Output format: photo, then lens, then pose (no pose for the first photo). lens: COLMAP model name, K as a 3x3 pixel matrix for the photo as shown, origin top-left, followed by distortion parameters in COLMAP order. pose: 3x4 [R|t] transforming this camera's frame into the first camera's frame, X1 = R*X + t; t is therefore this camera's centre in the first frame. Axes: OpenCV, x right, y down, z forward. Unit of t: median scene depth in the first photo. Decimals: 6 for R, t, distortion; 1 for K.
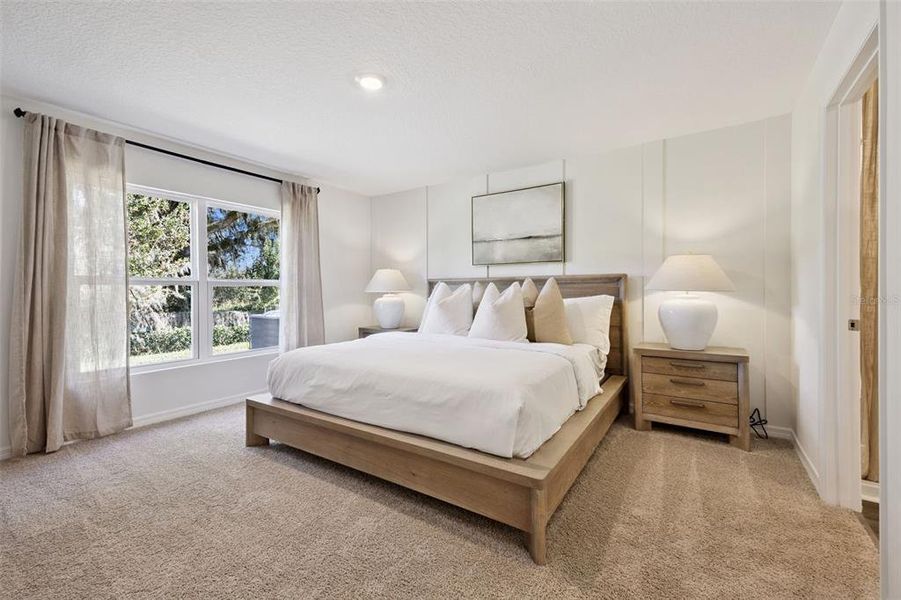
lens RADIAL K [[400.1, 0, 447.7], [0, 400.1, 295.4], [0, 0, 1]] dist [-0.000546, 0.000188]
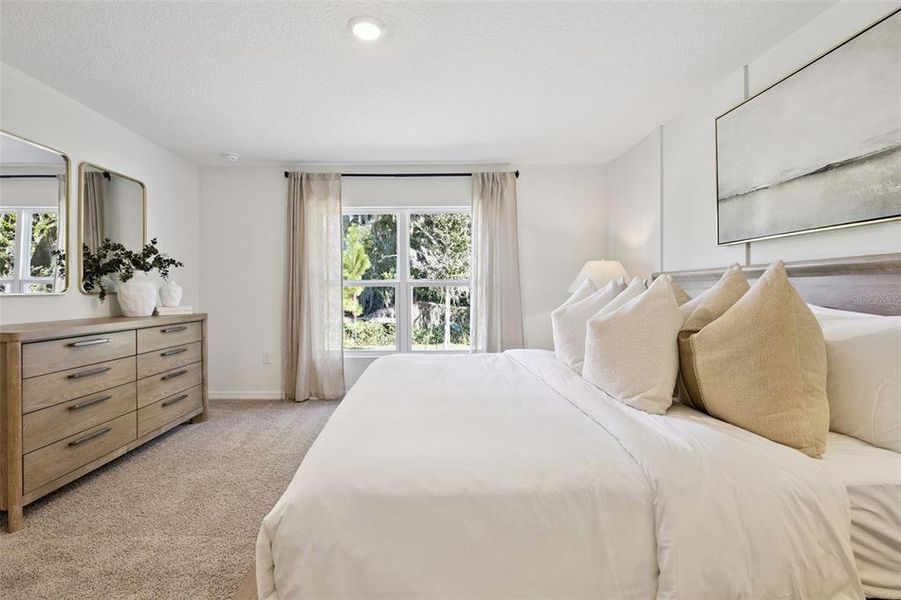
lens RADIAL K [[400.1, 0, 448.6], [0, 400.1, 297.0], [0, 0, 1]] dist [-0.000546, 0.000188]
pose [[0.554364, 0.018164, -0.832076, 0.341823], [0.000303, 0.999757, 0.022027, -0.016794], [0.832274, -0.012463, 0.554224, 0.424987]]
